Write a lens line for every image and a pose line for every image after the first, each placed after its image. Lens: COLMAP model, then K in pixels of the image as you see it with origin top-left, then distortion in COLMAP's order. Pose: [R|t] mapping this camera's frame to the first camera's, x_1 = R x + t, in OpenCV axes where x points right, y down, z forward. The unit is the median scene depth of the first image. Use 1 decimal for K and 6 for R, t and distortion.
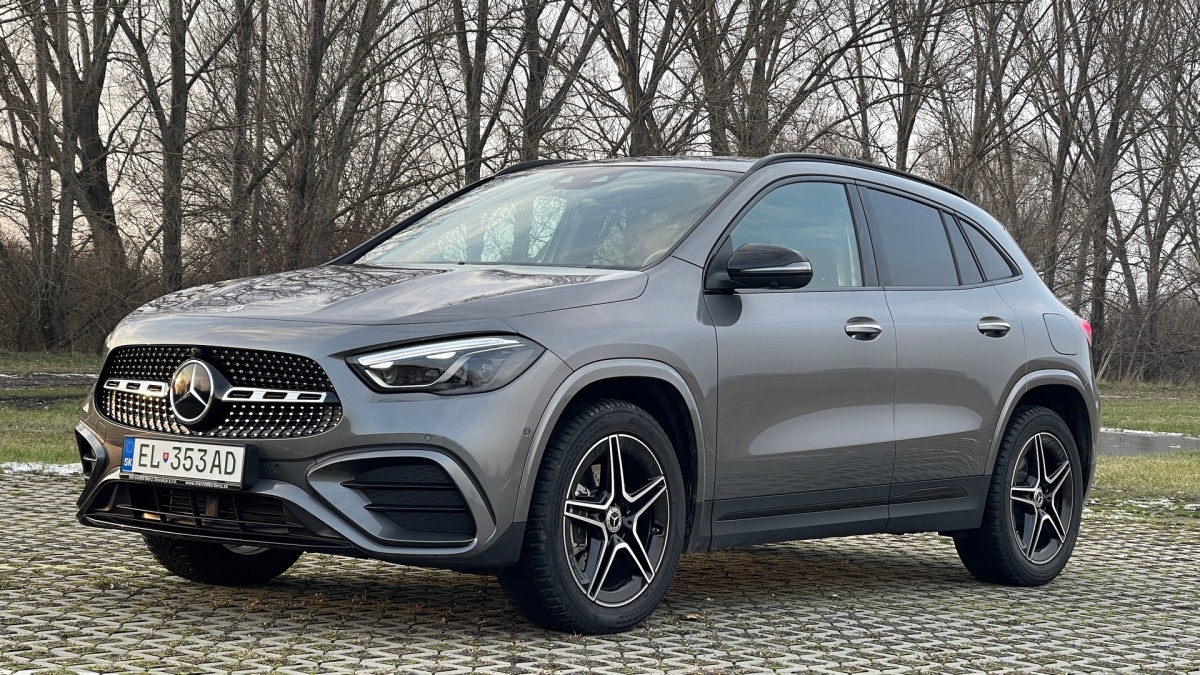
lens RADIAL K [[2306.6, 0, 596.4], [0, 2306.6, 342.6], [0, 0, 1]] dist [0.174646, 0.000000]
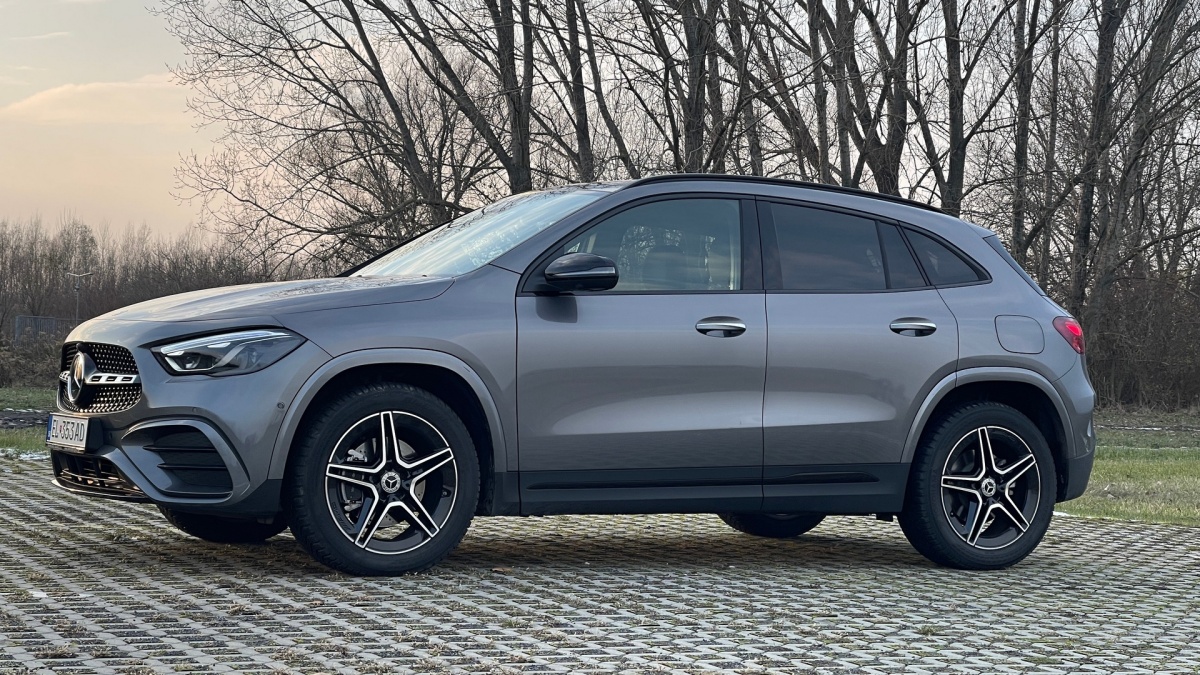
lens RADIAL K [[2306.6, 0, 598.0], [0, 2306.6, 338.2], [0, 0, 1]] dist [0.174646, 0.000000]
pose [[0.917520, -0.013977, -0.397444, 0.587819], [0.003280, 0.999614, -0.027582, 0.035225], [0.397676, 0.024003, 0.917212, -0.064148]]
